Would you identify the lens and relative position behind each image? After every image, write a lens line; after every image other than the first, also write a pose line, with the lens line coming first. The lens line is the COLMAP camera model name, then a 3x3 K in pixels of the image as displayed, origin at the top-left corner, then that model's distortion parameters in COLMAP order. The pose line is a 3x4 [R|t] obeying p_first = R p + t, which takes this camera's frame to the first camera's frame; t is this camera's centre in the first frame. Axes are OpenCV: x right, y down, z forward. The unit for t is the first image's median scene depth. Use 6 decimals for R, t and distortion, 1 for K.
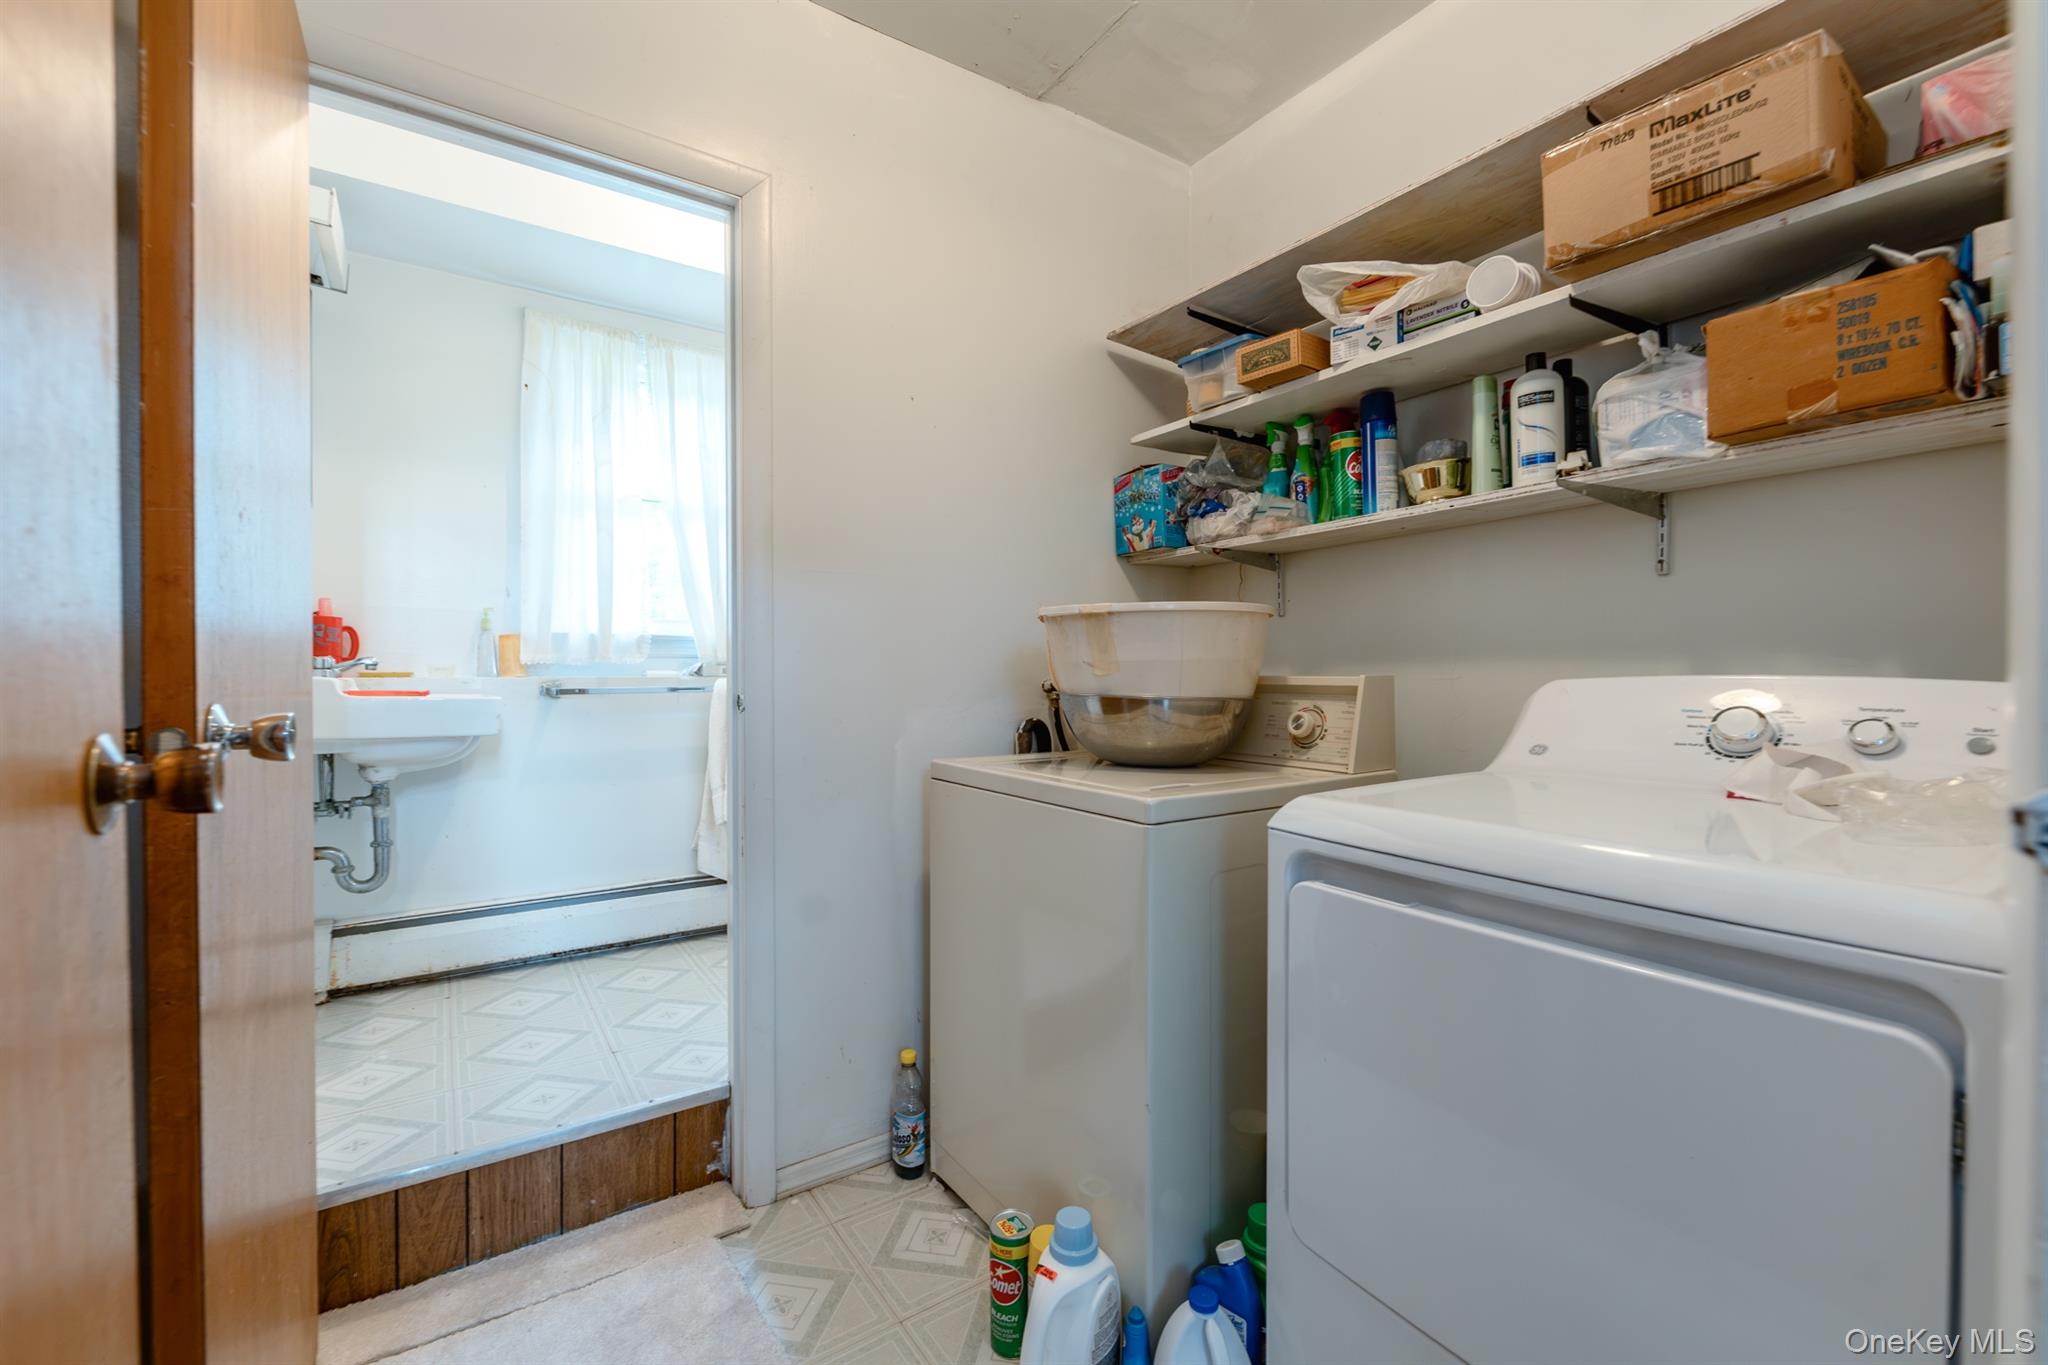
lens RADIAL K [[851.1, 0, 1026.2], [0, 851.1, 684.0], [0, 0, 1]] dist [0.007256, -0.001374]
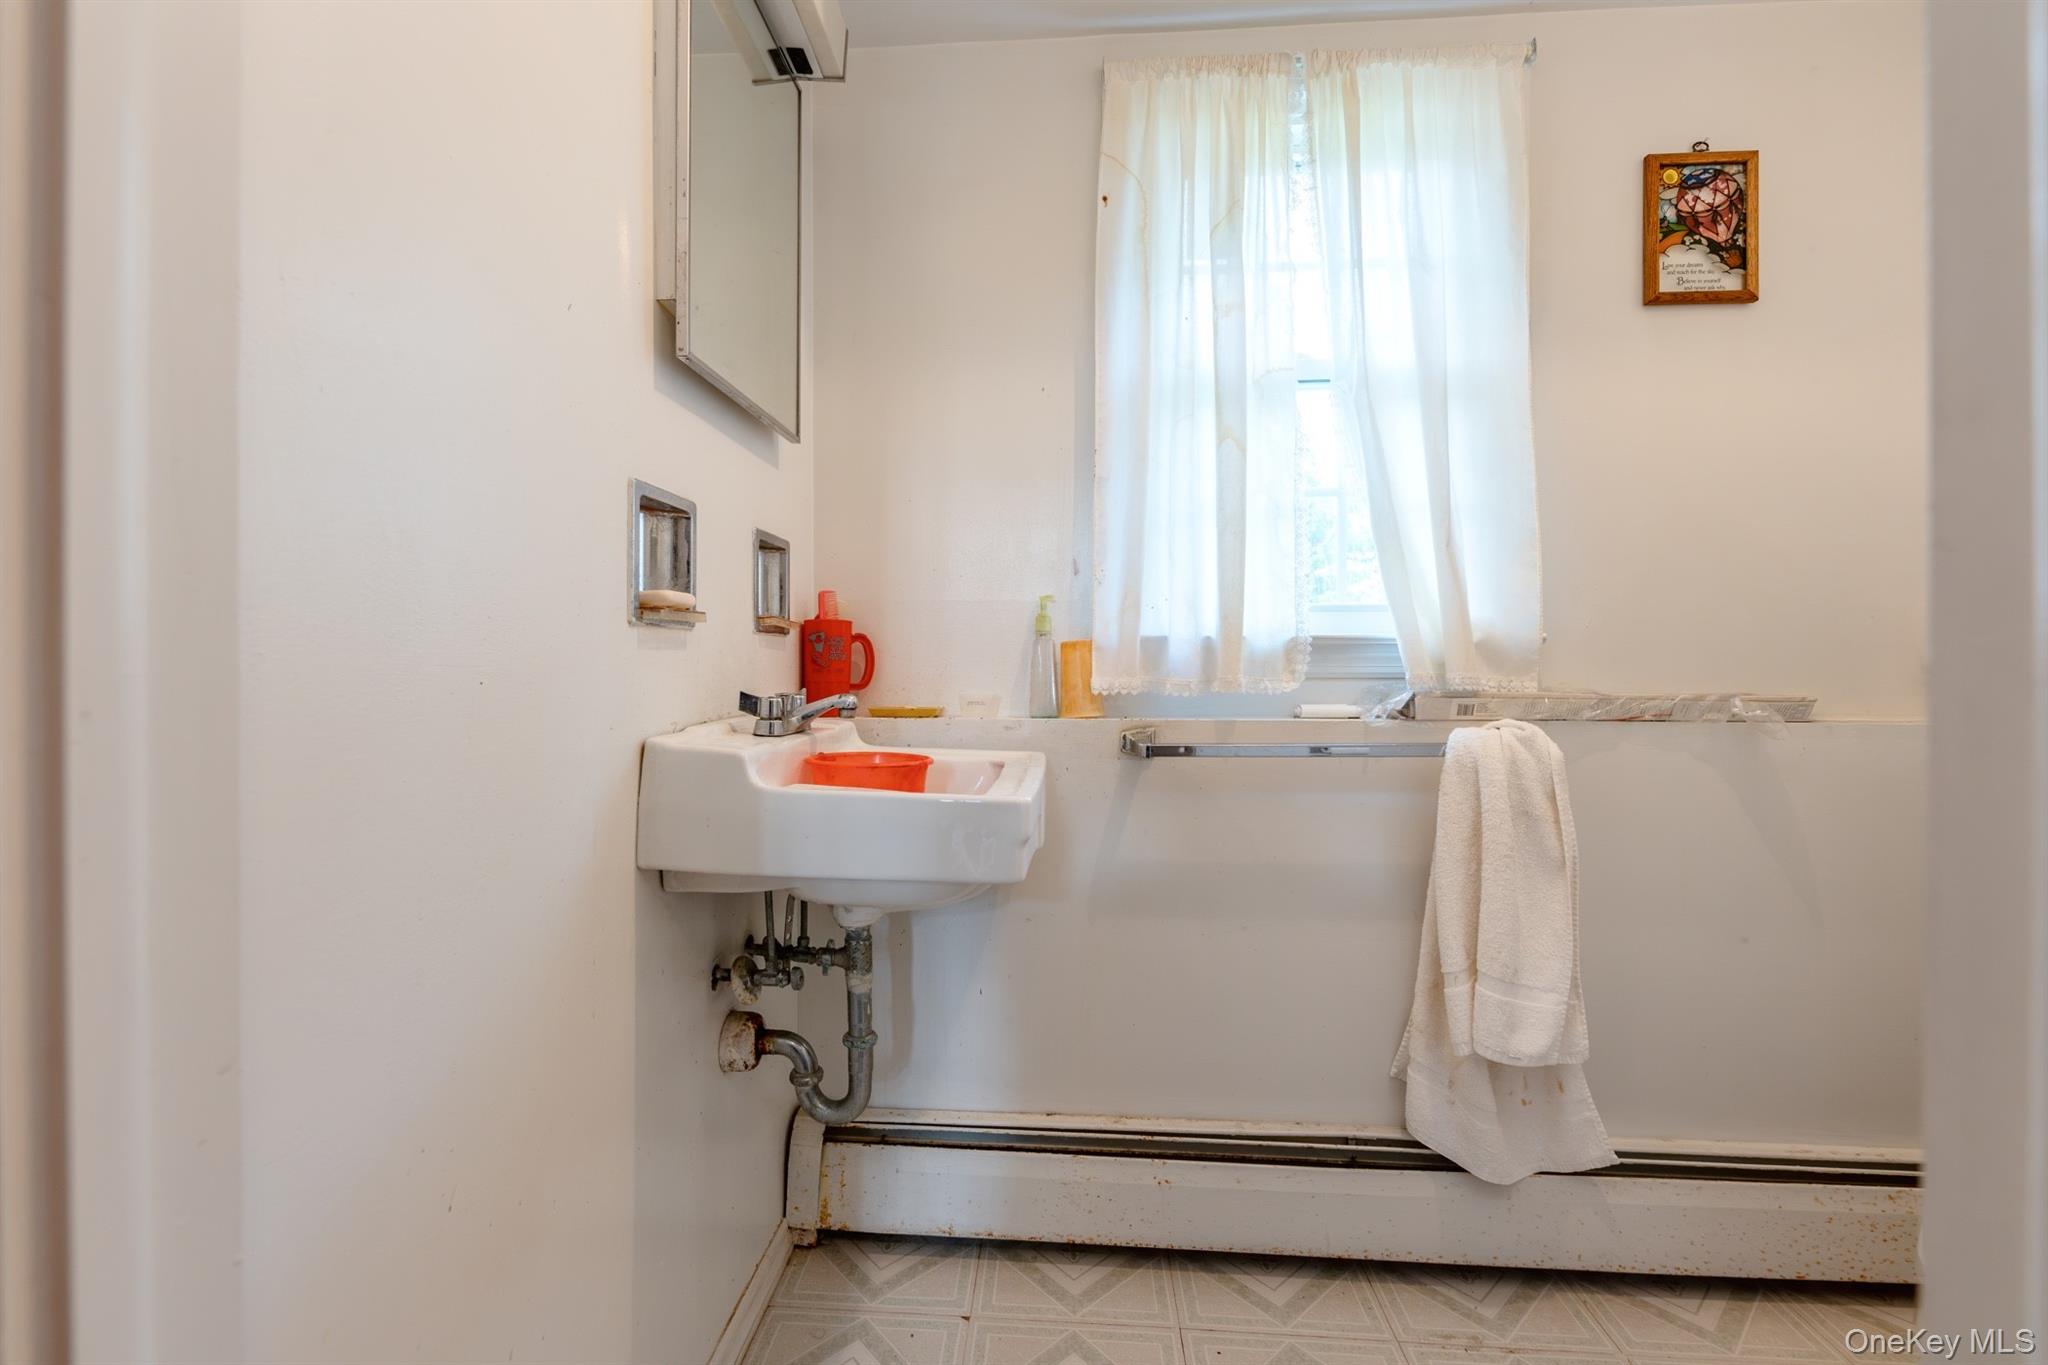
lens RADIAL K [[851.1, 0, 1031.4], [0, 851.1, 639.1], [0, 0, 1]] dist [0.007256, -0.001374]
pose [[0.786378, 0.001353, -0.617745, -0.276281], [-0.006400, 0.999962, -0.005958, -0.055658], [0.617713, 0.008639, 0.786356, 0.531431]]
